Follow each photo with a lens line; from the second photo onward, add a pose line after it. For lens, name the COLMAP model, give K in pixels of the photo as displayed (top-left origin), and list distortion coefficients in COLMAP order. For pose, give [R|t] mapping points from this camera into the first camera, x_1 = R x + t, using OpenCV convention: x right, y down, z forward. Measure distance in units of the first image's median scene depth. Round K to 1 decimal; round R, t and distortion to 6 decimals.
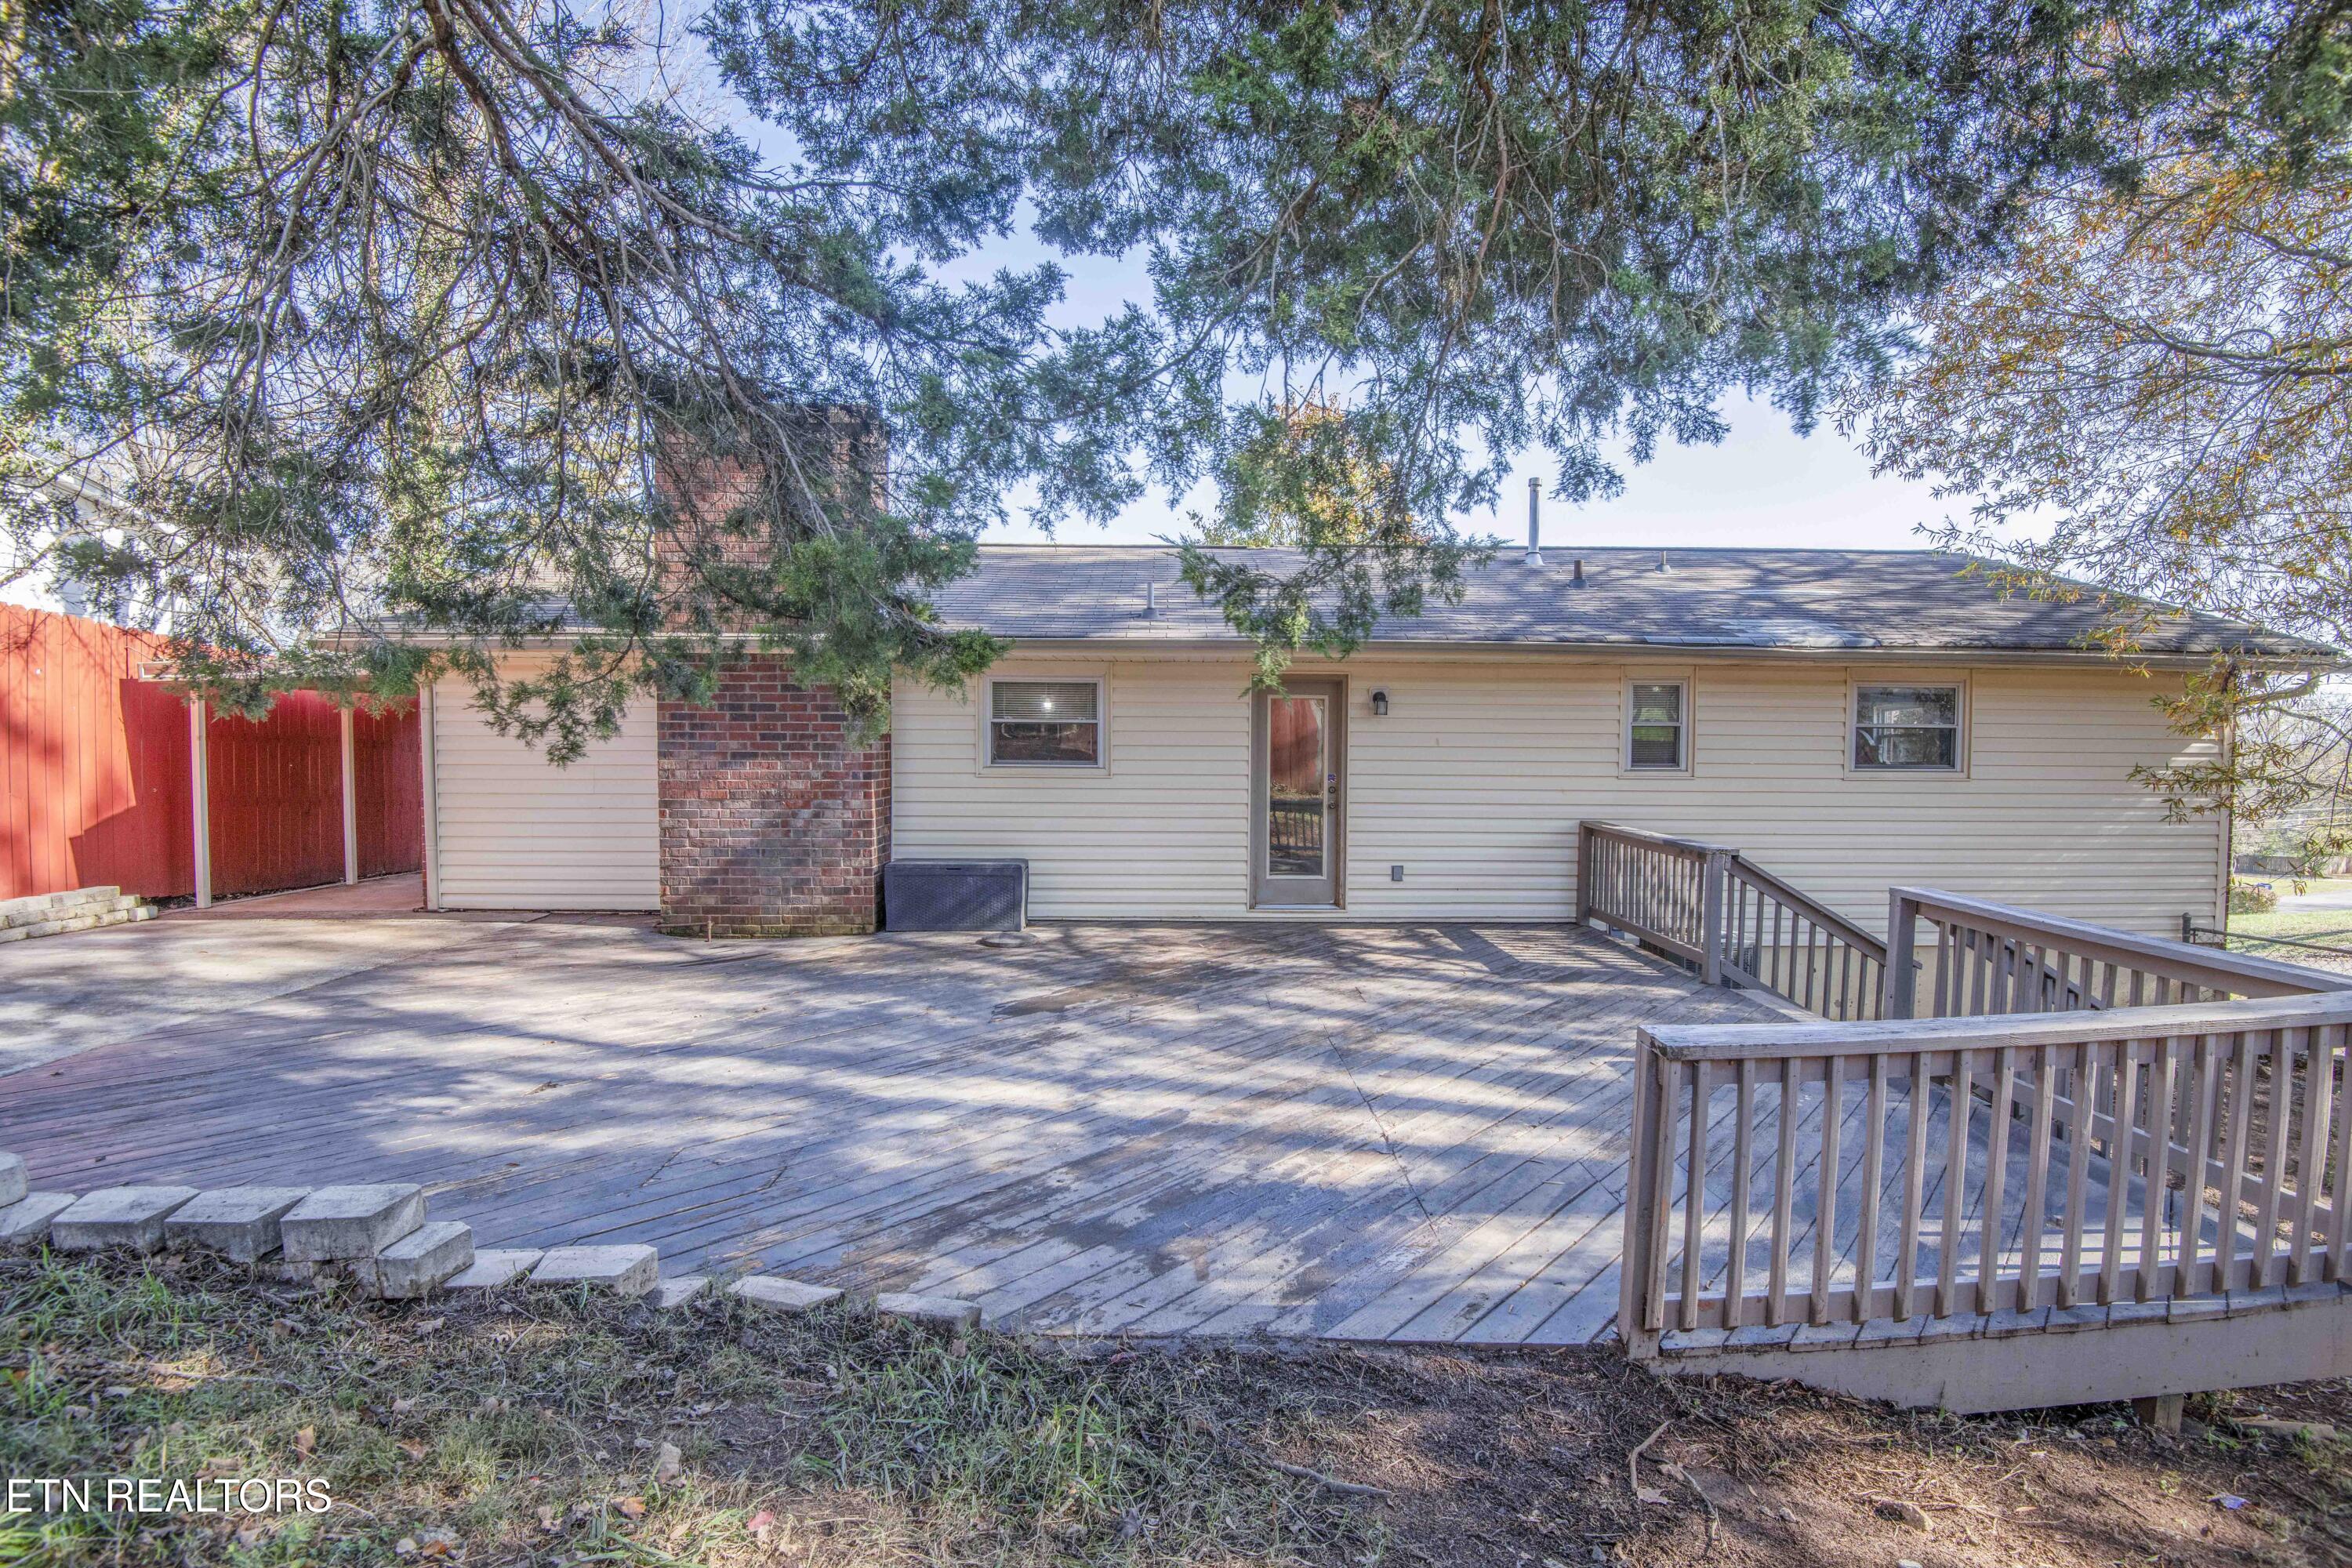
lens RADIAL K [[1101.4, 0, 1176.0], [0, 1101.4, 784.0], [0, 0, 1]] dist [0.000019, 0.000034]
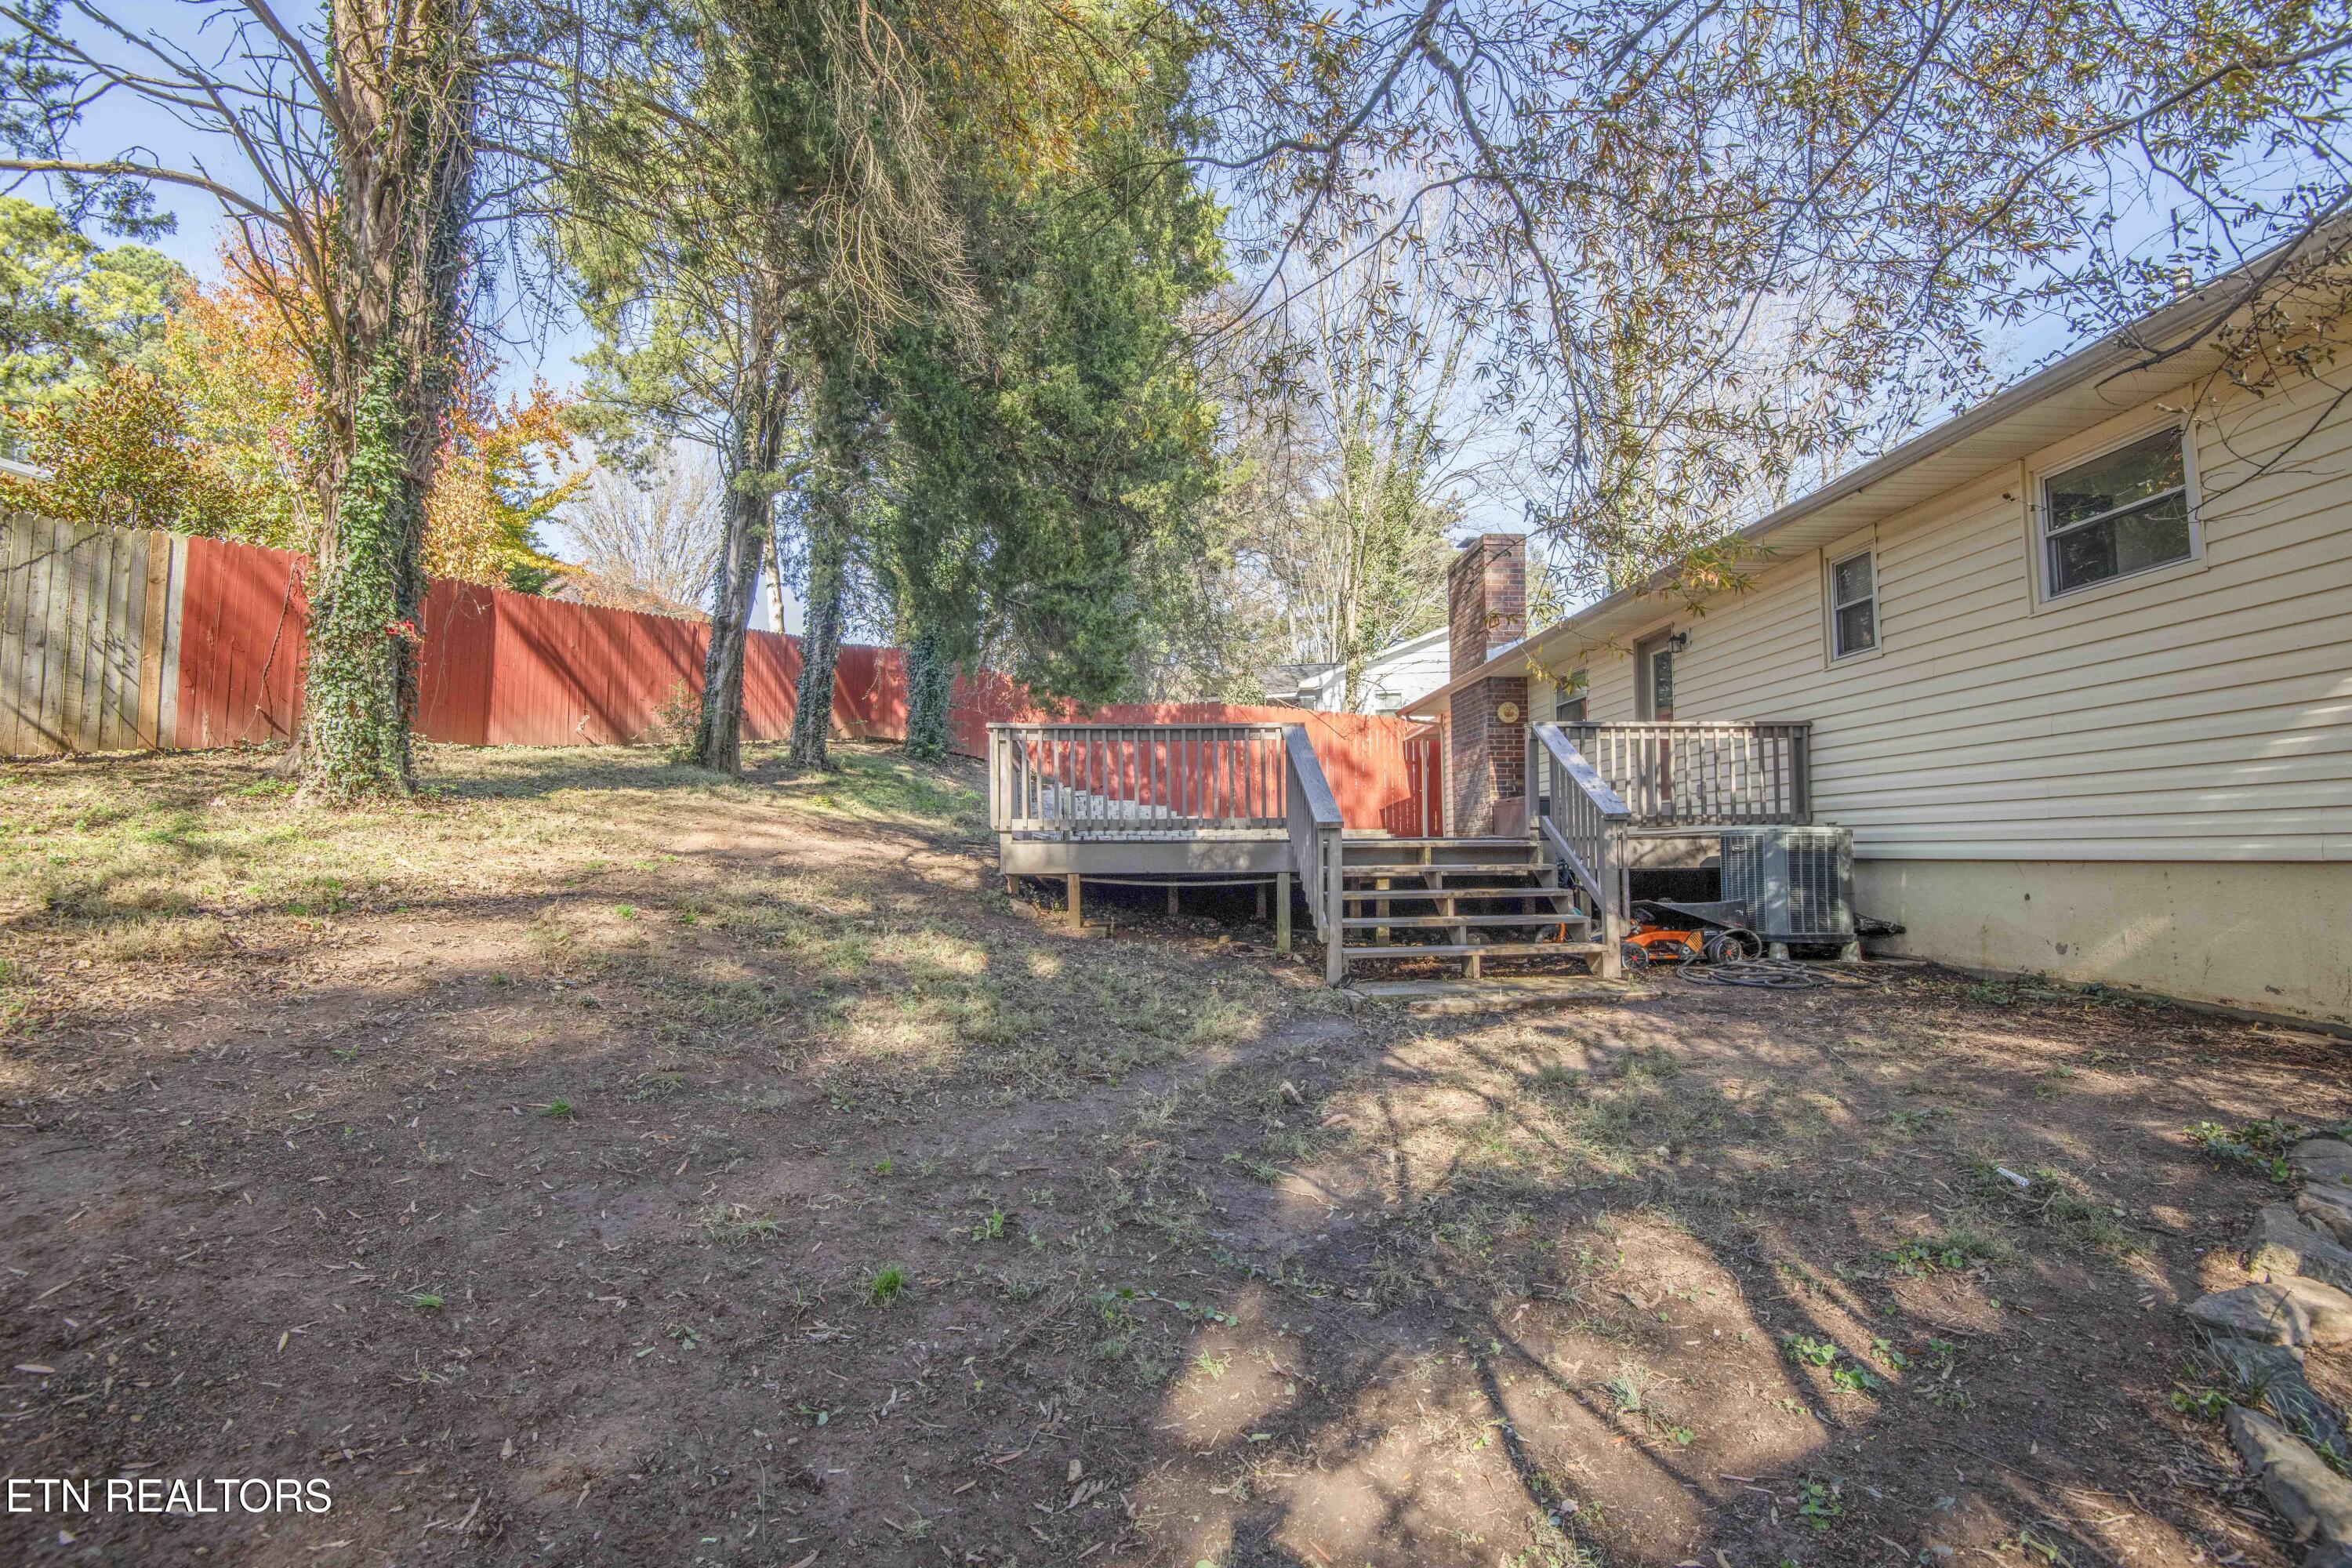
lens RADIAL K [[1090.1, 0, 1182.5], [0, 1090.1, 790.3], [0, 0, 1]] dist [0.000292, -0.028628]
pose [[0.044454, -0.063357, -0.997000, 1.410389], [-0.039423, 0.997098, -0.065121, 0.188693], [0.998233, 0.042199, 0.041827, 0.498152]]
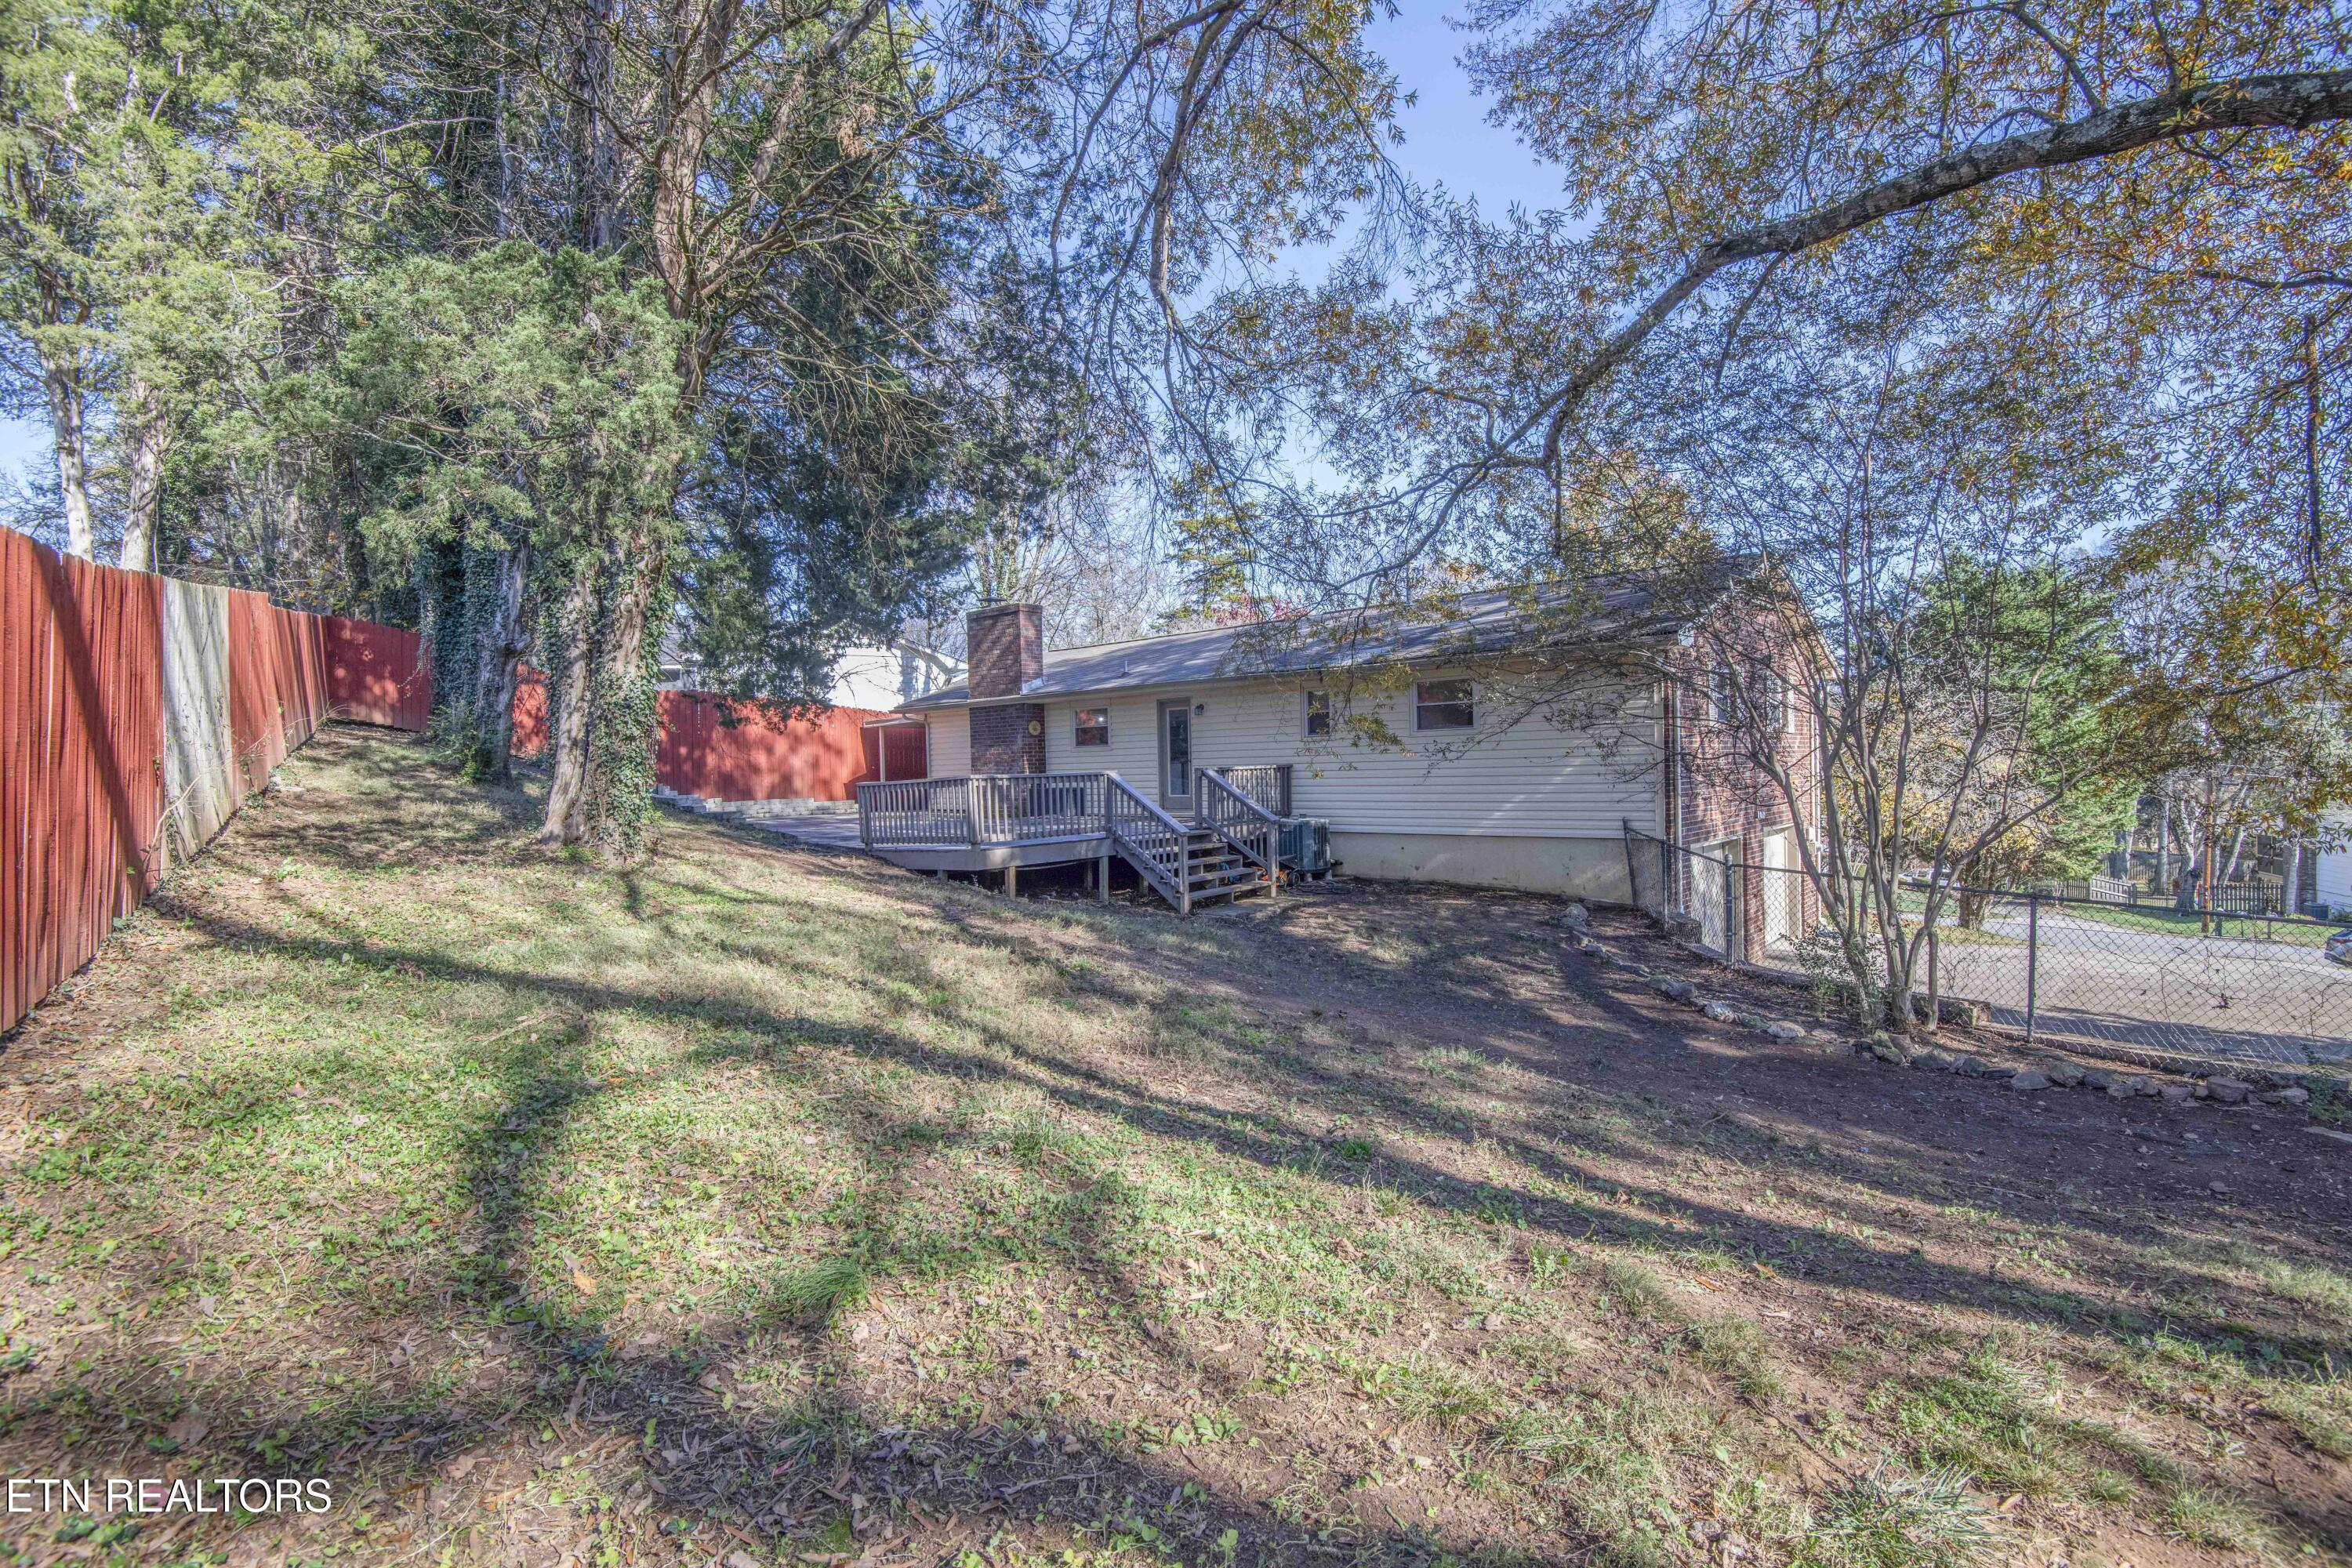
lens RADIAL K [[1090.1, 0, 1182.5], [0, 1090.1, 790.3], [0, 0, 1]] dist [0.000292, -0.028628]
pose [[0.736331, -0.009300, -0.676558, 1.699987], [-0.000752, 0.999894, -0.014563, 0.117500], [0.676621, 0.011232, 0.736246, -0.561843]]
